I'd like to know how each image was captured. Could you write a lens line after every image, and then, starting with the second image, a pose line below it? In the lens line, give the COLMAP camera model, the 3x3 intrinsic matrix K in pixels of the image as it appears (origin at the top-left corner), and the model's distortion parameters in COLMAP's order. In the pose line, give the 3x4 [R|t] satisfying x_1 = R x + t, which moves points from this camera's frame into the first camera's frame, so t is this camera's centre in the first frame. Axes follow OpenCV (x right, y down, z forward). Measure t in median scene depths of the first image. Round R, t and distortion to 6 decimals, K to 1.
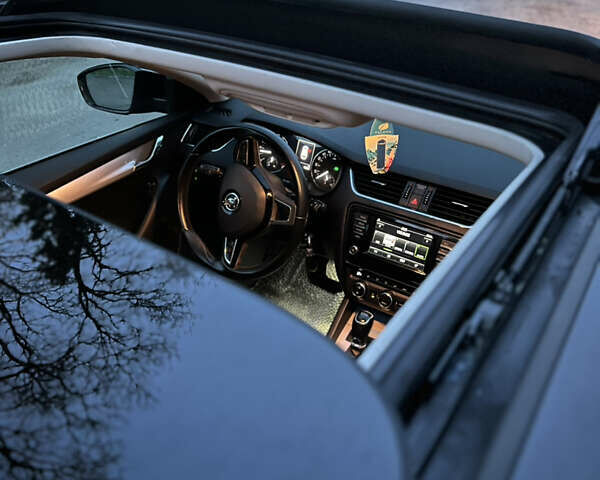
lens RADIAL K [[603.6, 0, 300.0], [0, 603.6, 240.0], [0, 0, 1]] dist [0.126128, -0.268567]
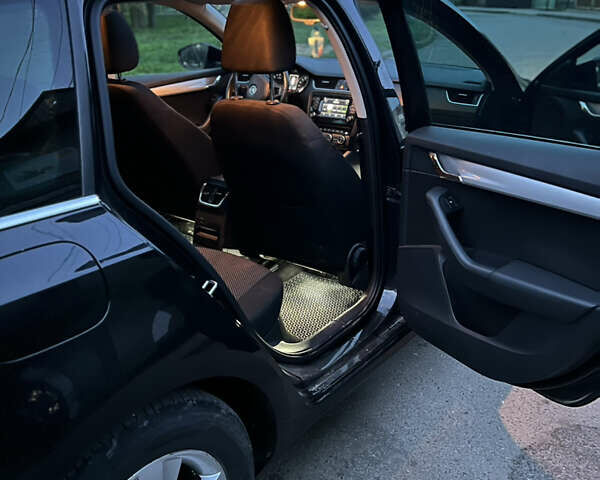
lens RADIAL K [[603.6, 0, 300.0], [0, 603.6, 240.0], [0, 0, 1]] dist [0.126128, -0.268567]
pose [[0.997285, 0.003490, -0.073560, 0.198026], [-0.017388, 0.981794, -0.189149, 0.814907], [0.071560, 0.189914, 0.979189, -0.892517]]
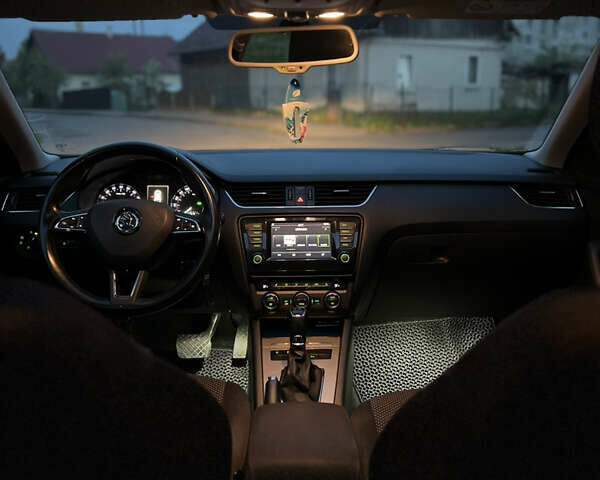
lens RADIAL K [[603.6, 0, 300.0], [0, 603.6, 240.0], [0, 0, 1]] dist [0.126128, -0.268567]
pose [[0.828527, -0.150985, 0.539209, -0.376618], [0.321865, 0.916393, -0.237963, 0.243719], [-0.458199, 0.370712, 0.807853, 0.185213]]
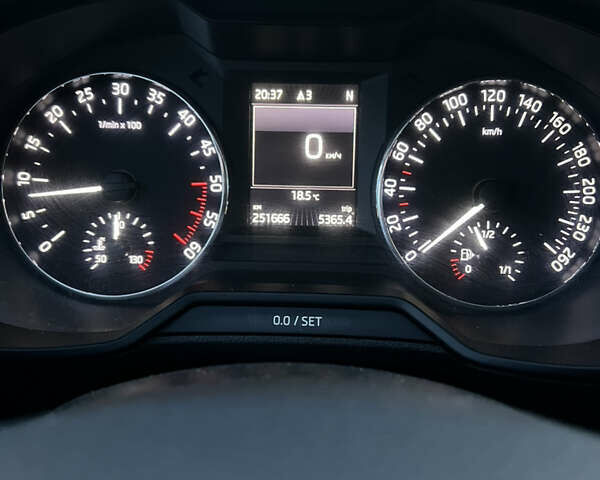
lens RADIAL K [[603.6, 0, 300.0], [0, 603.6, 240.0], [0, 0, 1]] dist [0.126128, -0.268567]
pose [[0.866435, -0.204298, 0.455579, -0.096146], [0.289655, 0.948886, -0.125360, -0.107323], [-0.406682, 0.240577, 0.881324, 0.968820]]
